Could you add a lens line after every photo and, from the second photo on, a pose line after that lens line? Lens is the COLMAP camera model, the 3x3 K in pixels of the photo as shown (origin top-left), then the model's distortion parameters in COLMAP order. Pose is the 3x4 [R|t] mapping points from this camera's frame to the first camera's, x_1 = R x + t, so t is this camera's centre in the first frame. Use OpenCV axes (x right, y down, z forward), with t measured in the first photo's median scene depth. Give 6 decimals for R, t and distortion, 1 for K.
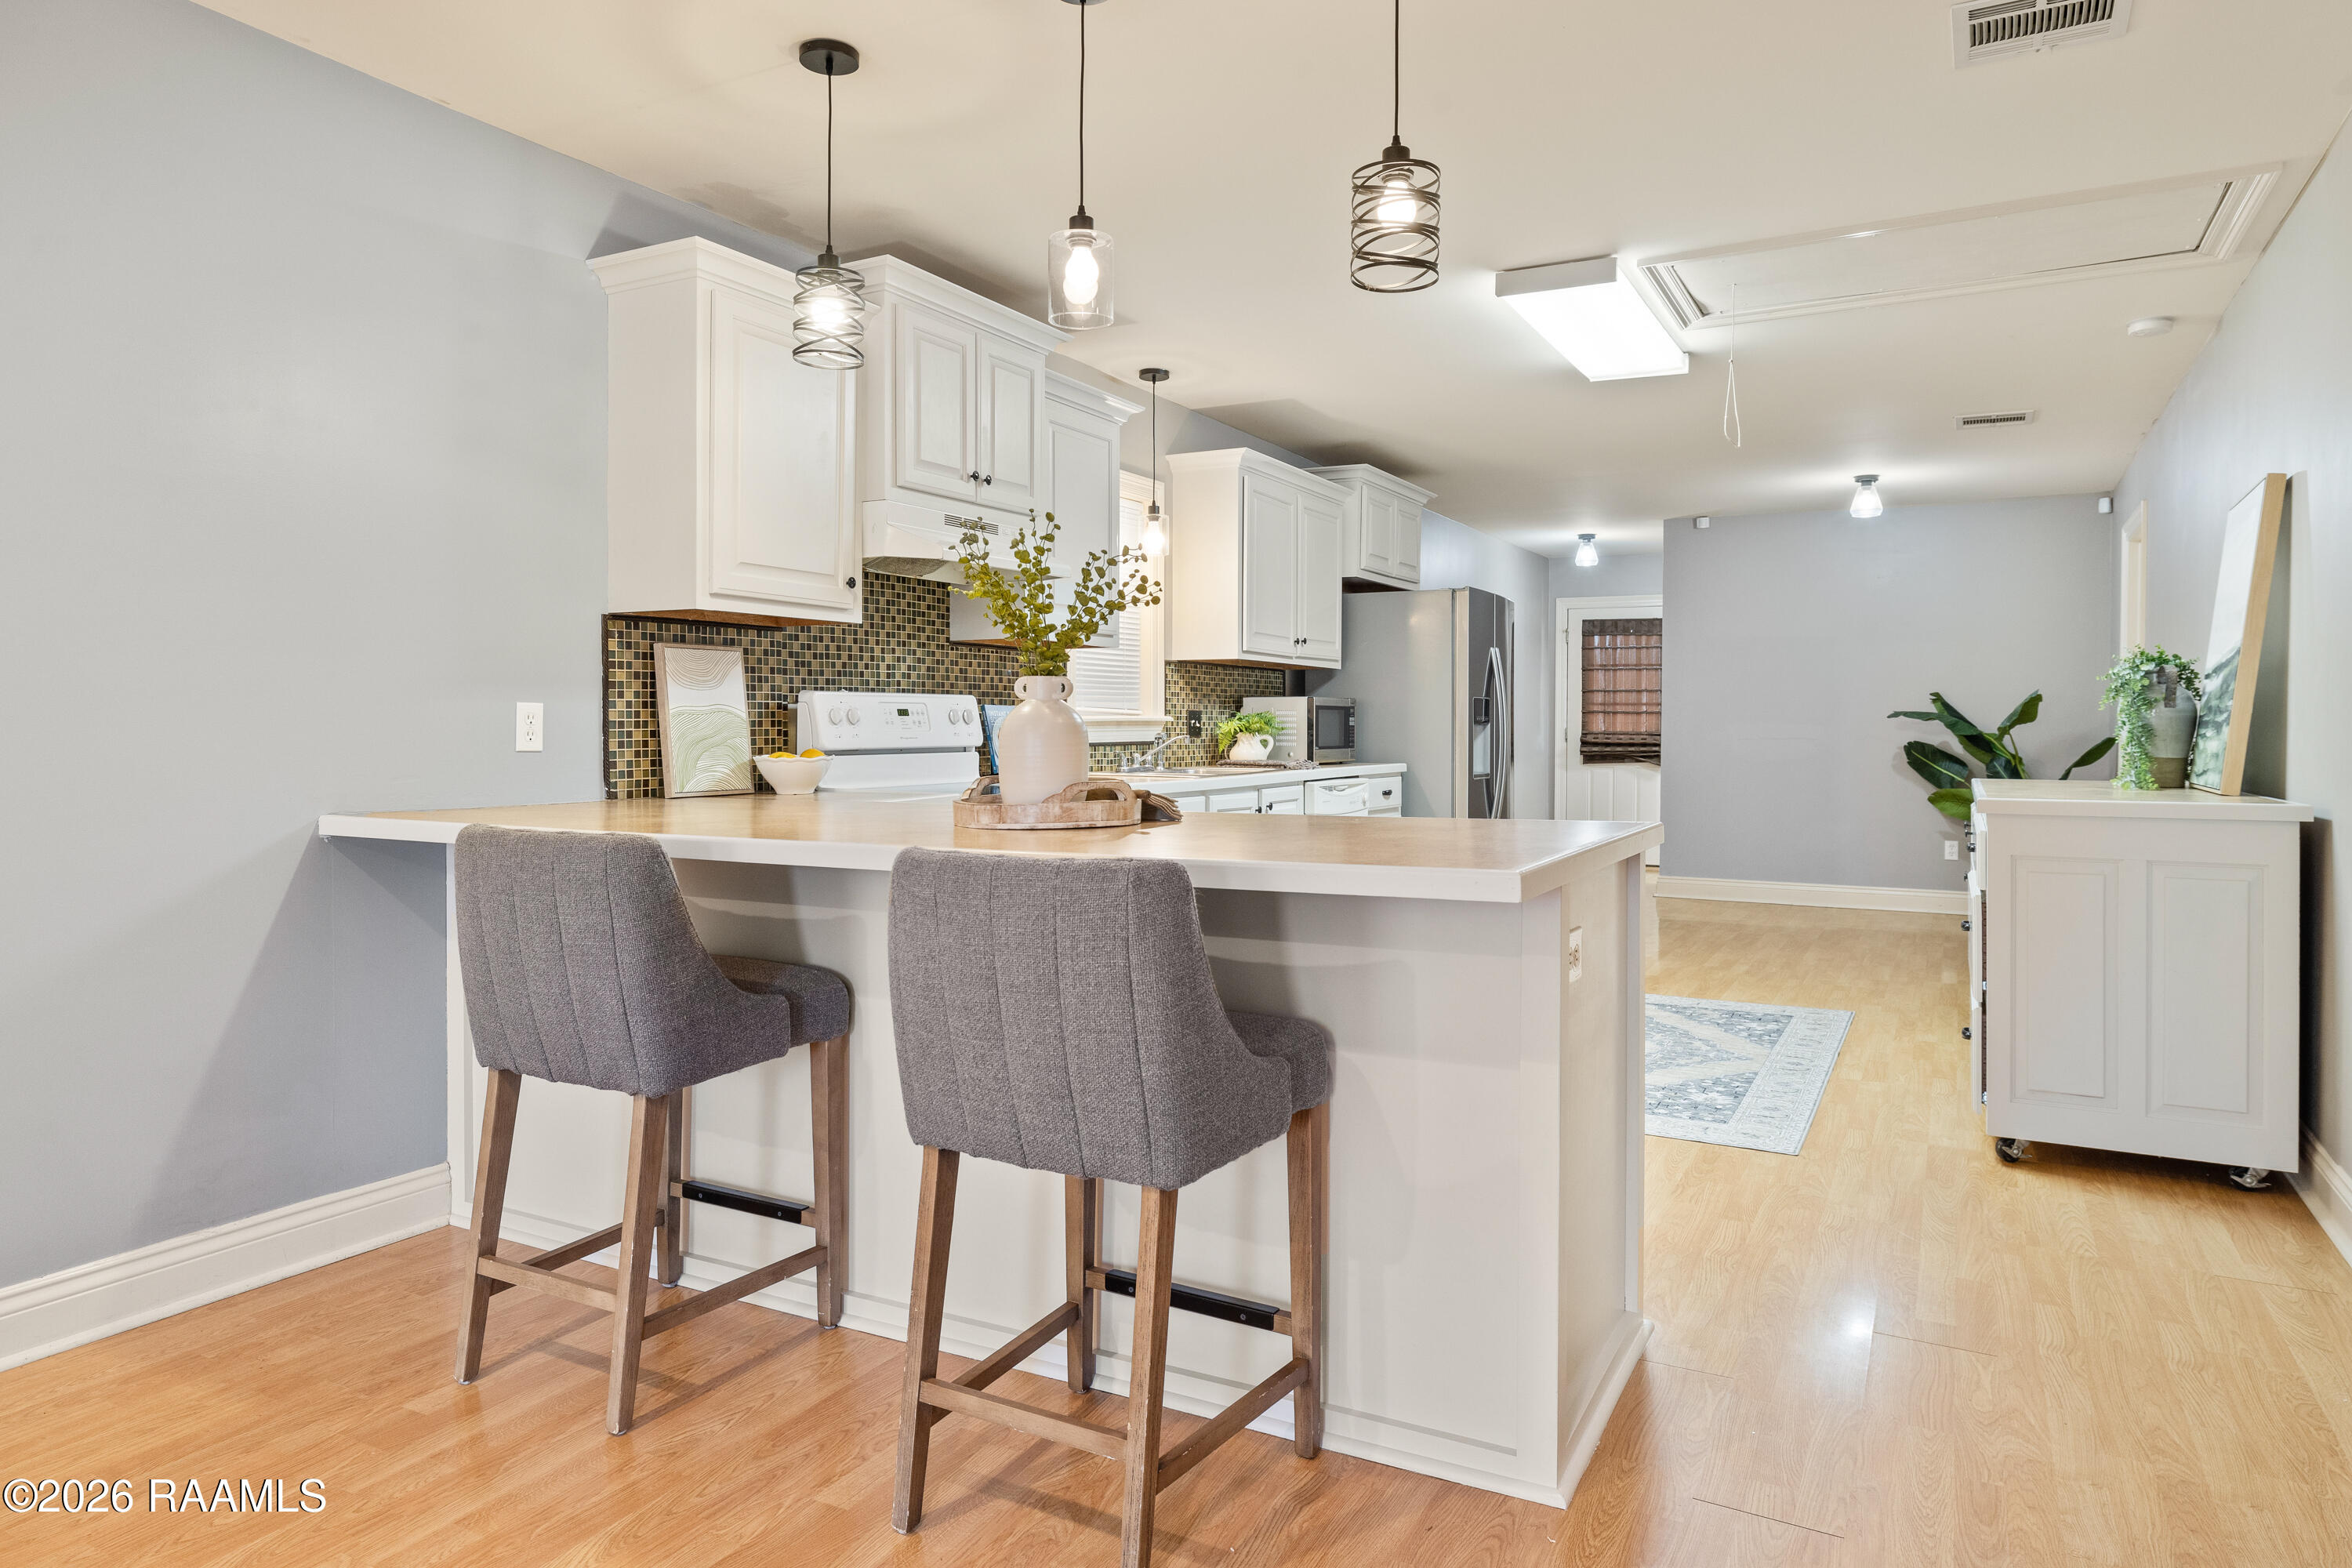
lens RADIAL K [[1432.1, 0, 1166.2], [0, 1432.1, 761.2], [0, 0, 1]] dist [0.003206, 0.001934]
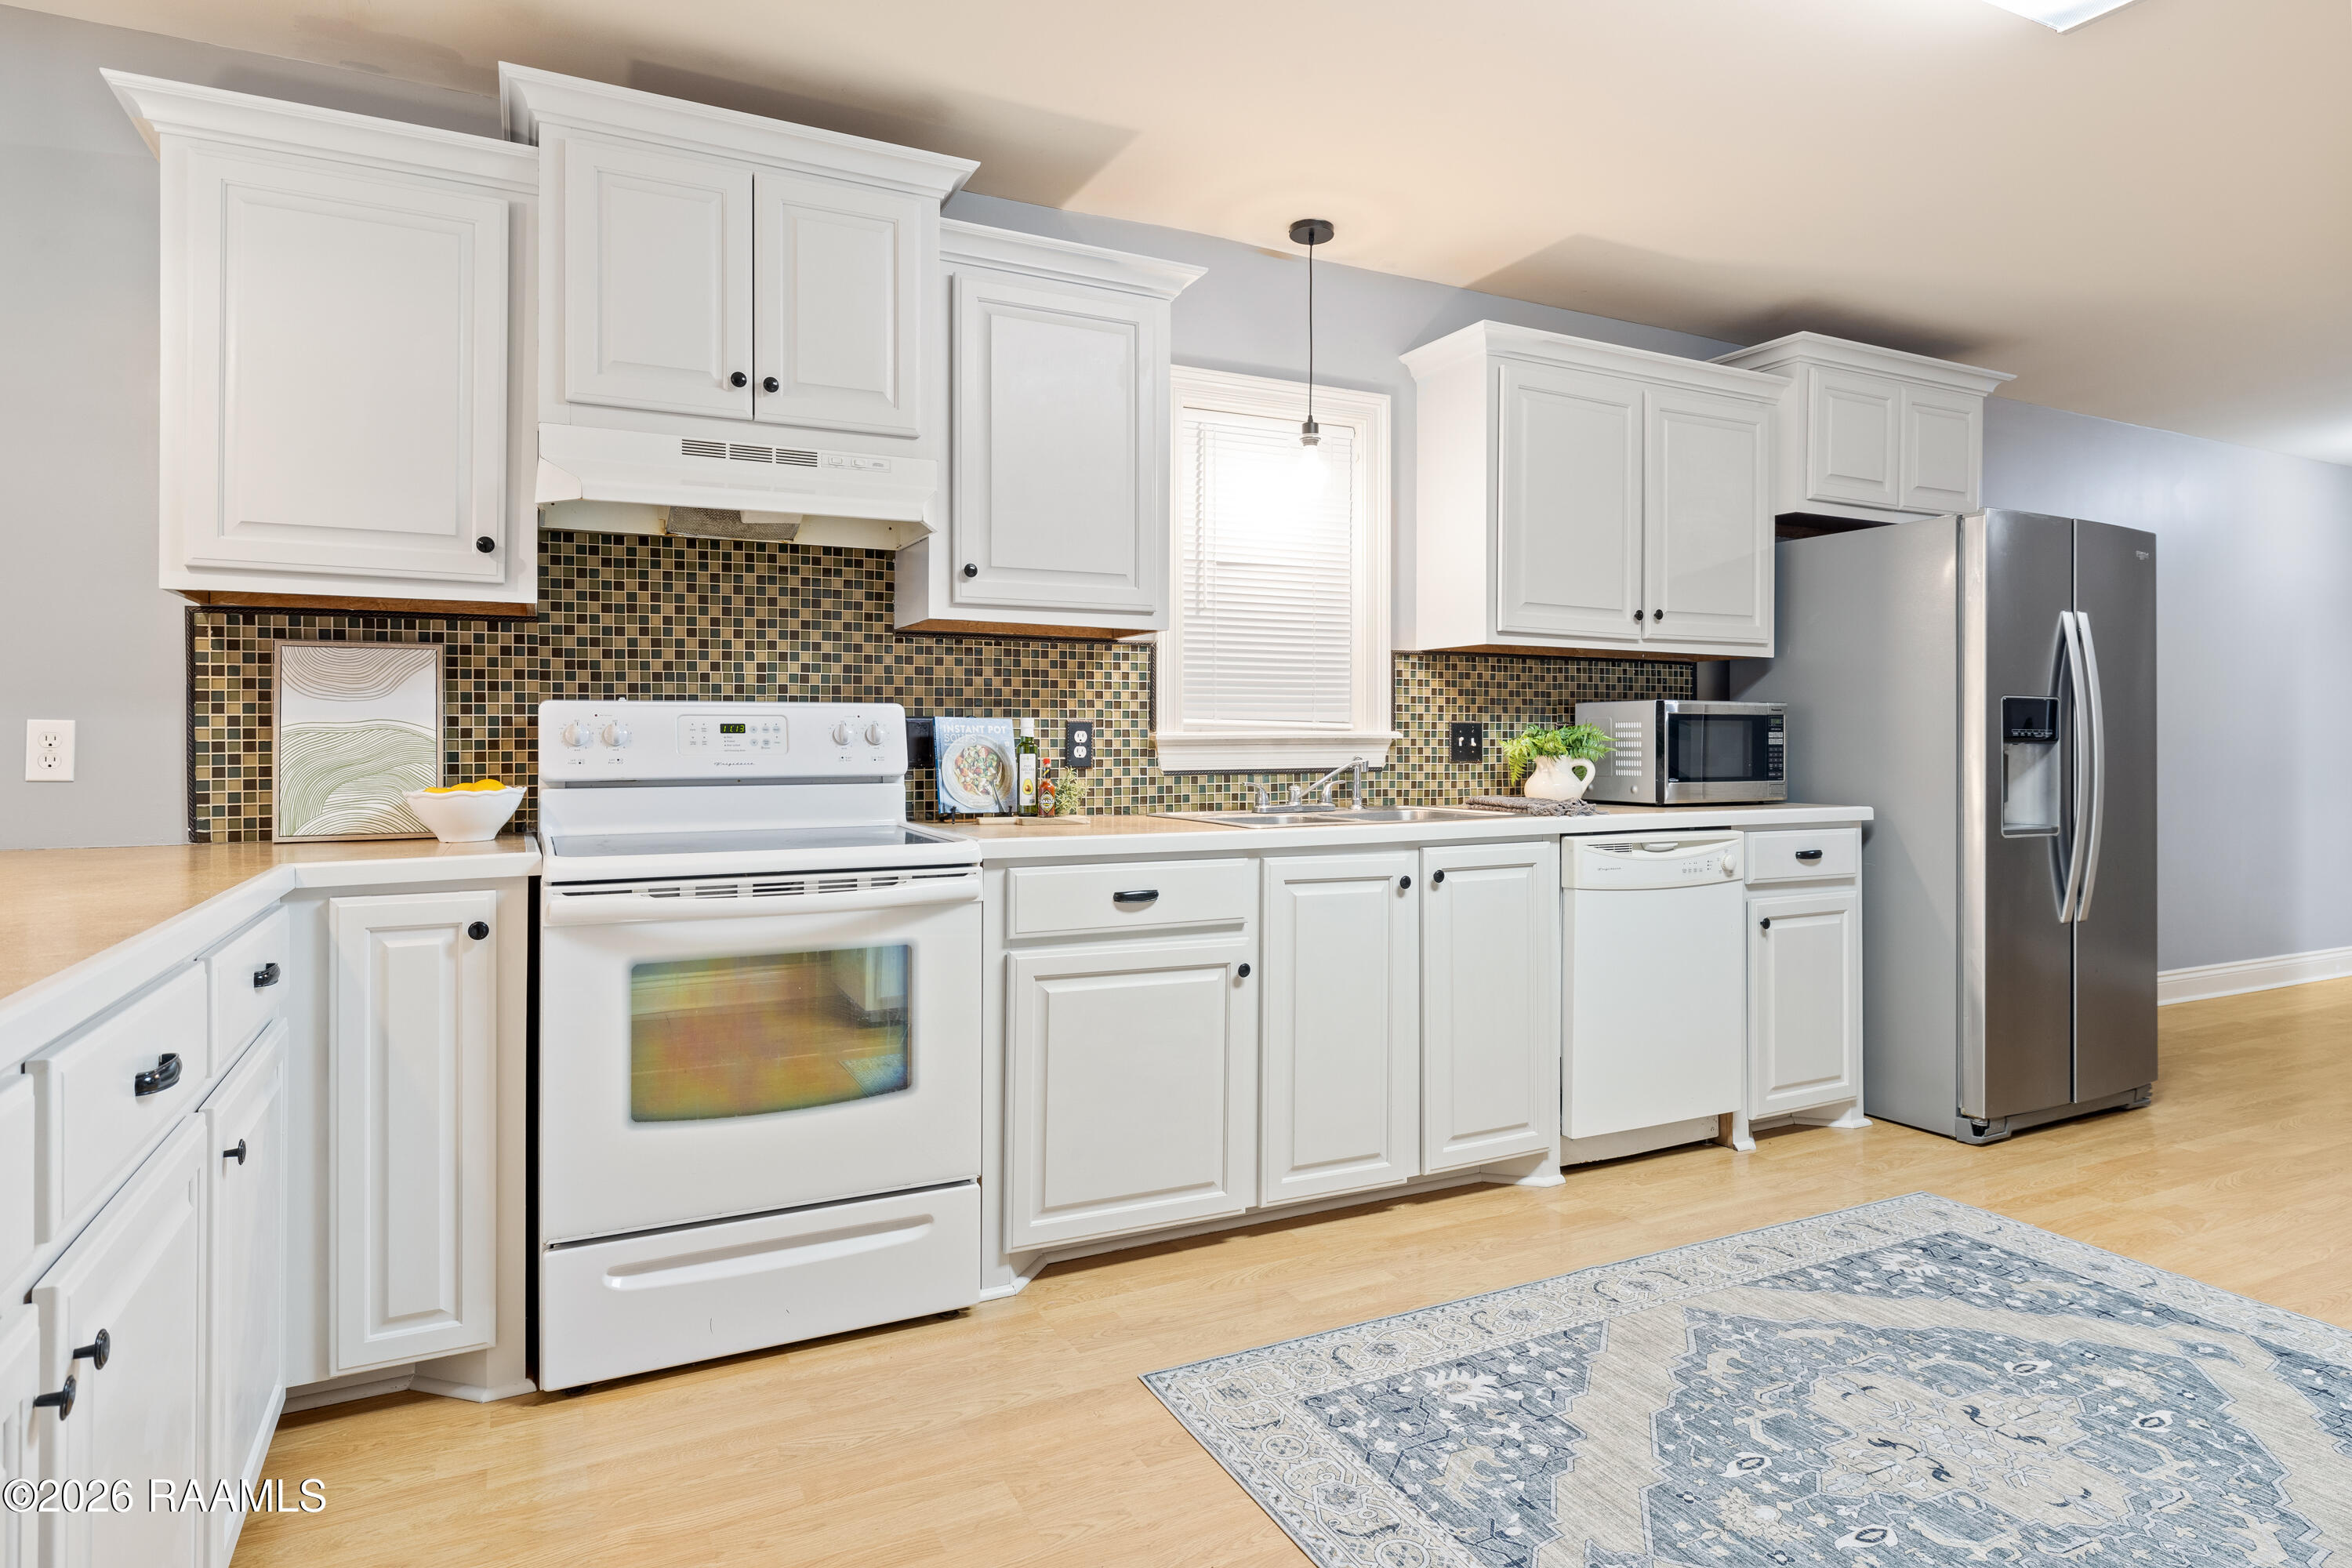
lens RADIAL K [[1268.1, 0, 1144.4], [0, 1268.1, 739.0], [0, 0, 1]] dist [-0.008307, -0.000059]
pose [[0.817906, -0.001544, -0.575350, 0.328663], [-0.013728, 0.999659, -0.022197, -0.016572], [0.575188, 0.026054, 0.817606, 0.561570]]
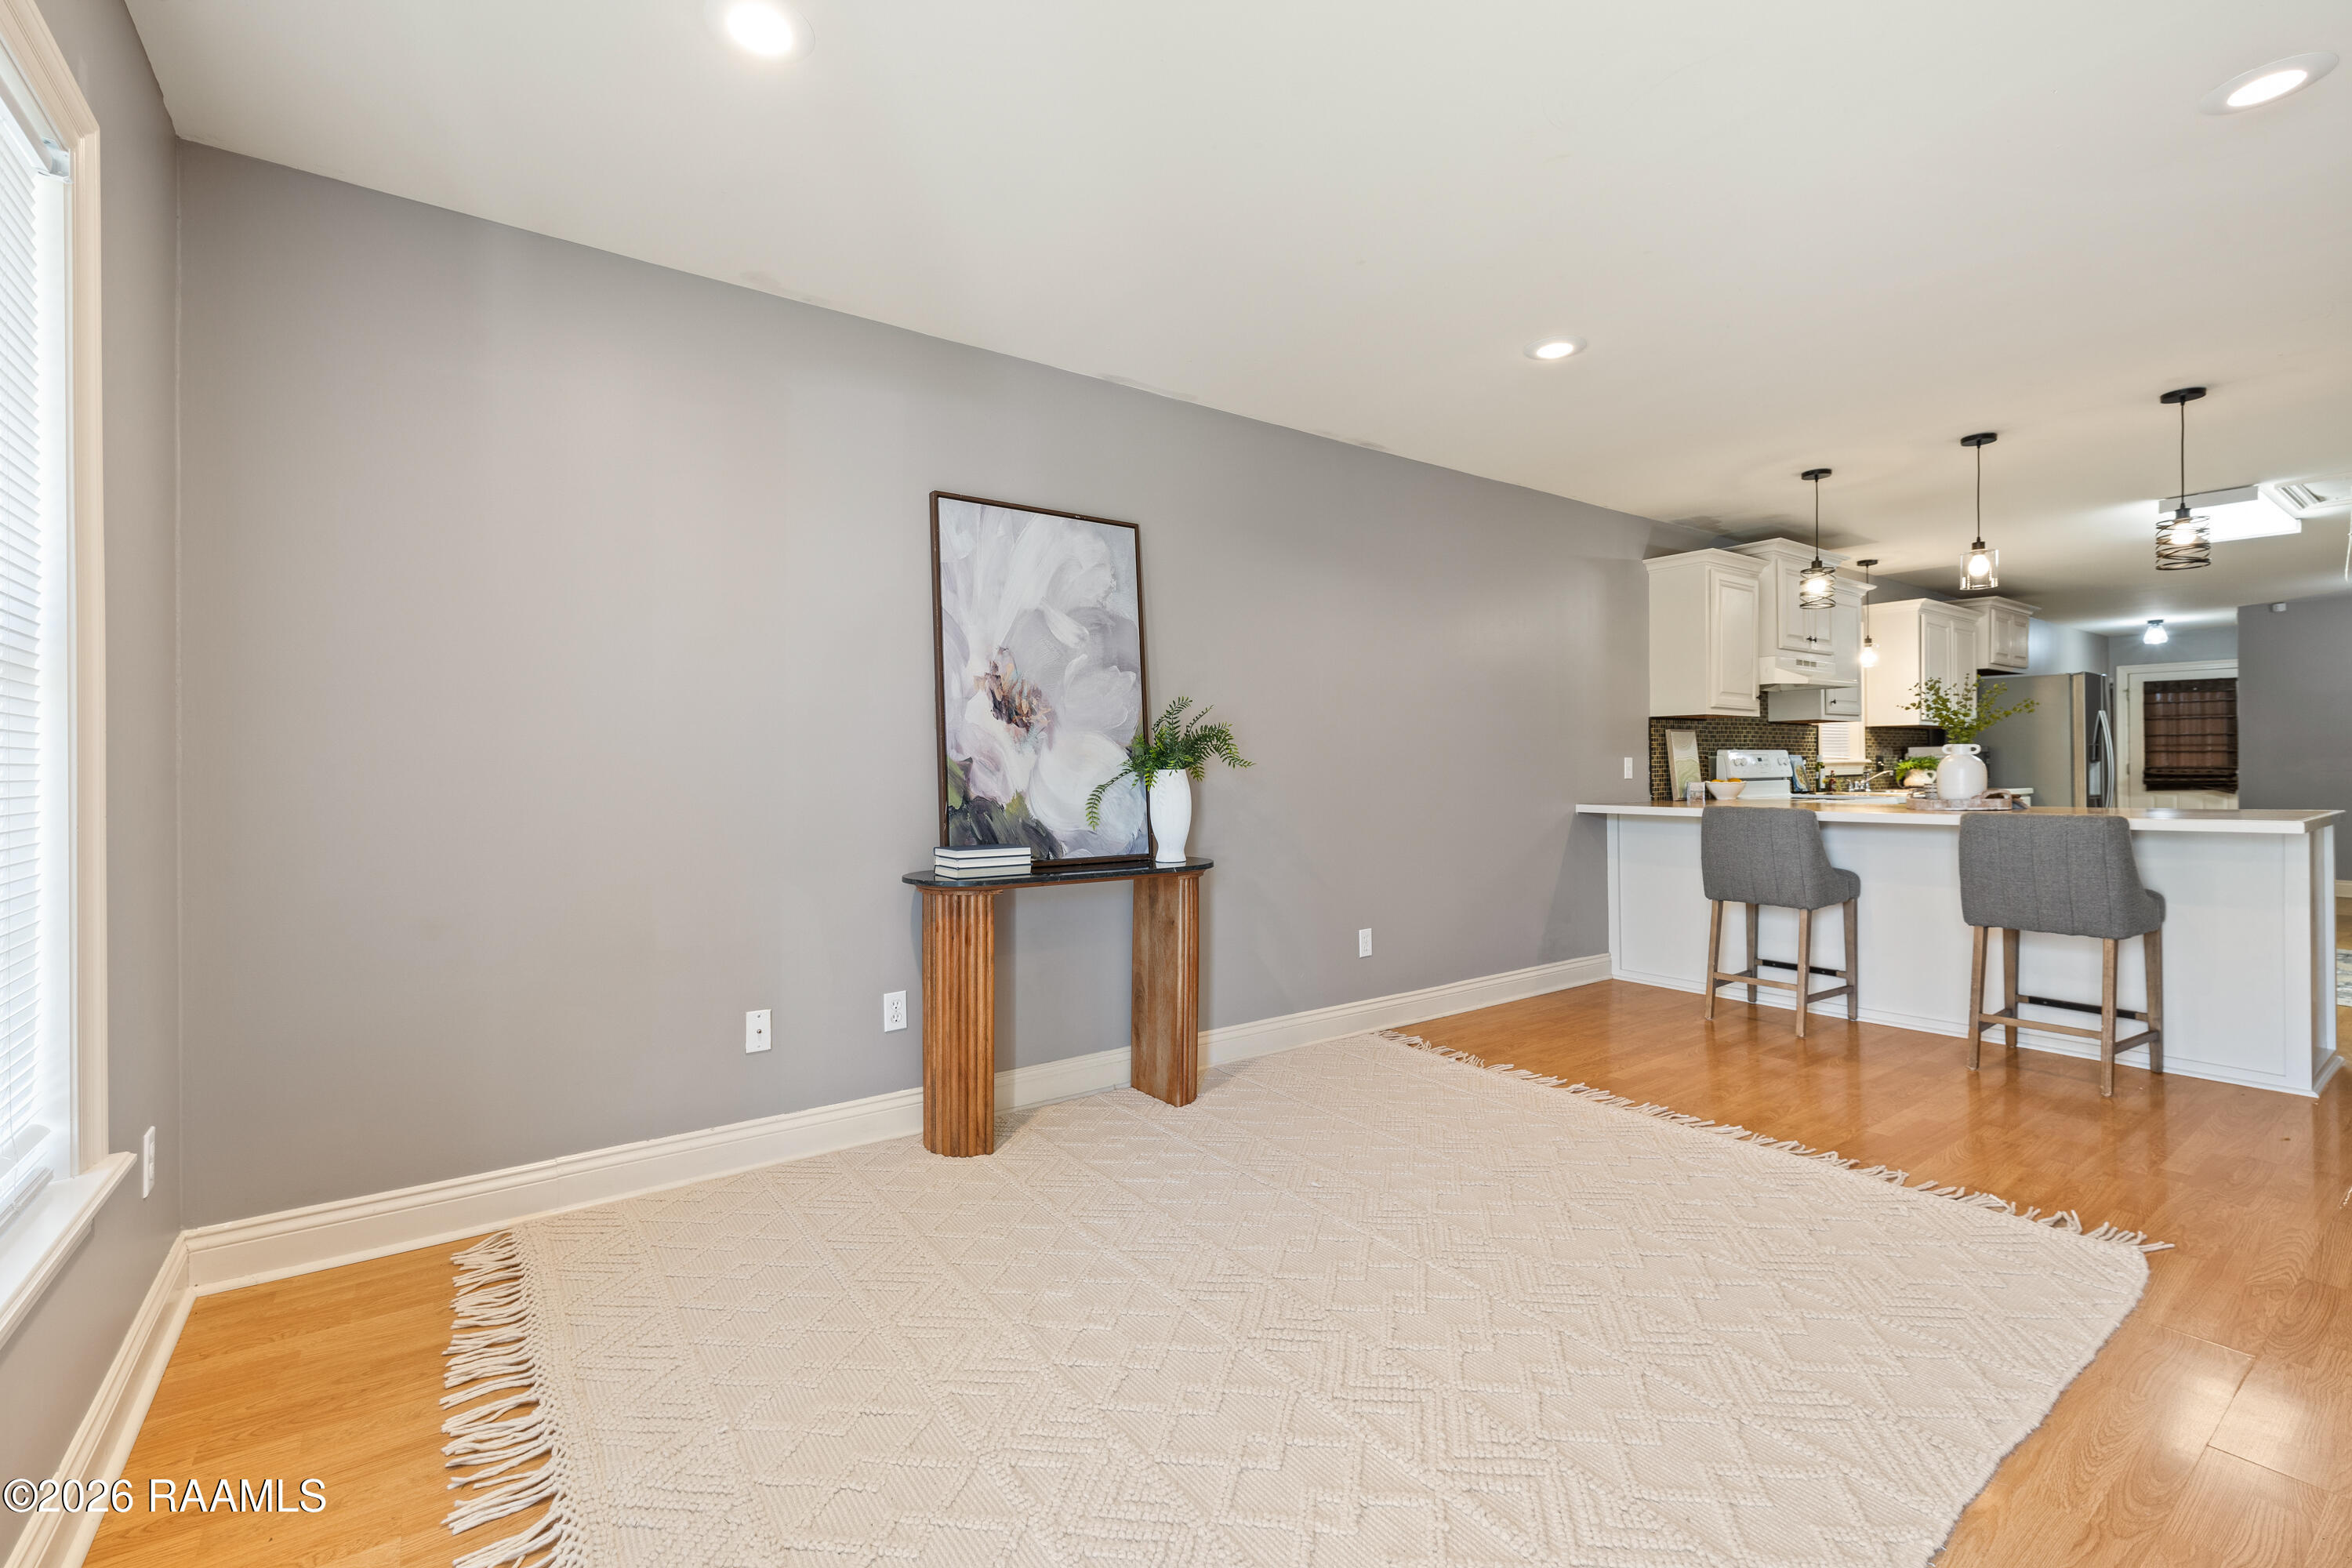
lens RADIAL K [[1006.6, 0, 1163.8], [0, 1006.6, 773.0], [0, 0, 1]] dist [-0.000962, 0.000583]
pose [[0.900643, -0.006787, -0.434507, -0.299516], [-0.001719, 0.999815, -0.019179, 0.011188], [0.434557, 0.018020, 0.900464, -0.557858]]
